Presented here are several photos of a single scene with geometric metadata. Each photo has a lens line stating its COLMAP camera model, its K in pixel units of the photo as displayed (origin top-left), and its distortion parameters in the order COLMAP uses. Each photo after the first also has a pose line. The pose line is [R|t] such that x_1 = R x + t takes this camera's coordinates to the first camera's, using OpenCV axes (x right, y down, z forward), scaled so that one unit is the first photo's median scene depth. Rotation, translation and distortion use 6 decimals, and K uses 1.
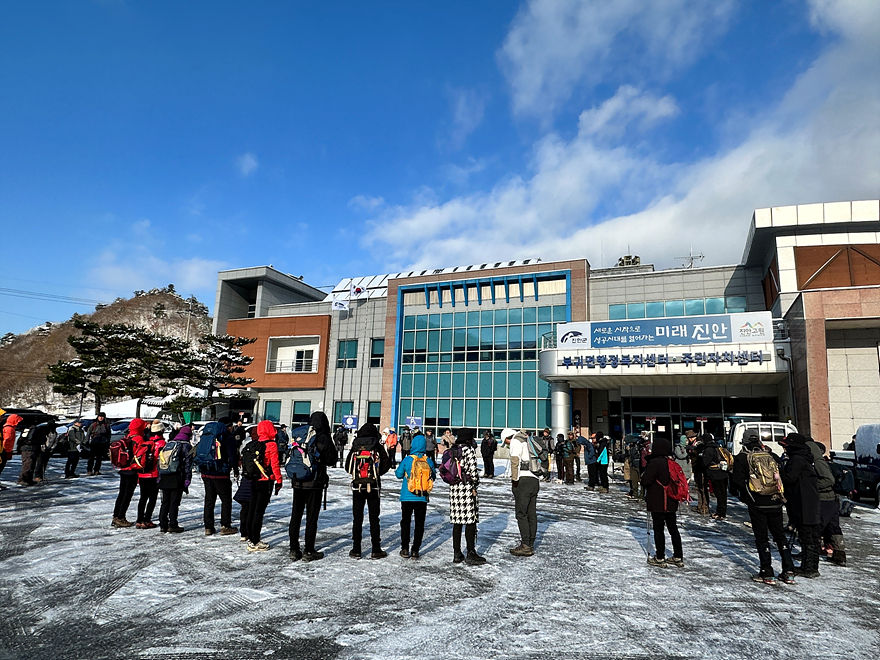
lens RADIAL K [[552.8, 0, 437.6], [0, 552.8, 331.3], [0, 0, 1]] dist [0.011060, -0.005781]
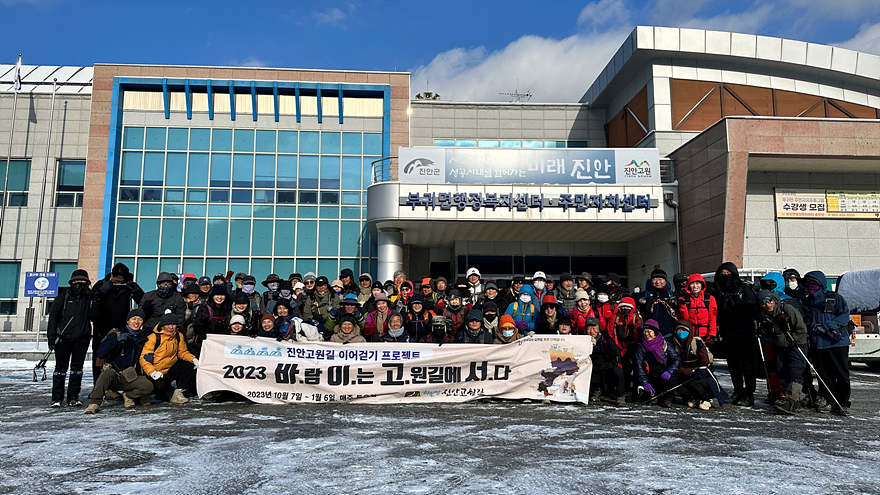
lens RADIAL K [[614.8, 0, 437.1], [0, 614.8, 250.8], [0, 0, 1]] dist [0.056789, -0.020336]
pose [[0.885418, 0.026018, 0.464067, -0.105048], [-0.060822, 0.996333, 0.060185, 0.072157], [-0.460799, -0.081514, 0.883753, 0.288608]]
